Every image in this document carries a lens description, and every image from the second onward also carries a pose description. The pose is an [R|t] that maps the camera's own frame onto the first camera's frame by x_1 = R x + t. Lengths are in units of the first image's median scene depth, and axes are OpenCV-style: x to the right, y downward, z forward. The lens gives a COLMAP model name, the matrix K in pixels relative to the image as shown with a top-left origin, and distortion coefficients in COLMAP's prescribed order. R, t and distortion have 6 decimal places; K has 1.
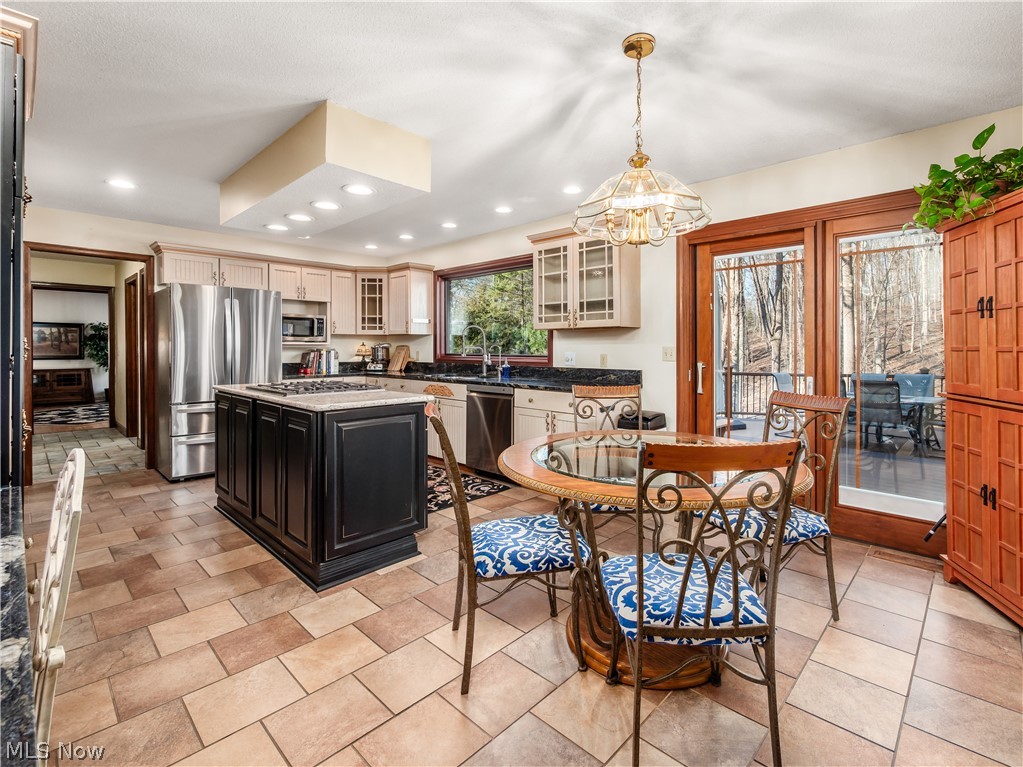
lens RADIAL K [[480.8, 0, 541.2], [0, 480.8, 342.6], [0, 0, 1]] dist [-0.000447, -0.000151]
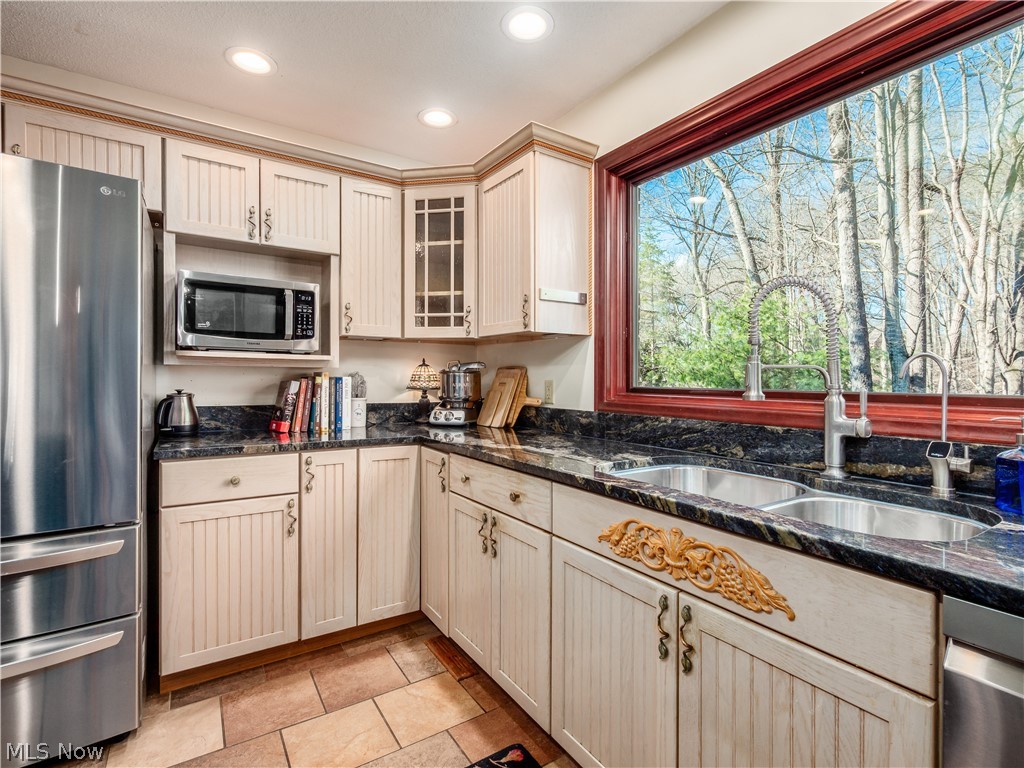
lens RADIAL K [[503.4, 0, 517.9], [0, 503.4, 378.8], [0, 0, 1]] dist [0.000717, -0.000353]
pose [[0.969710, 0.006992, -0.244159, -0.184765], [-0.003909, 0.999906, 0.013109, 0.011640], [0.244228, -0.011757, 0.969647, 0.606847]]
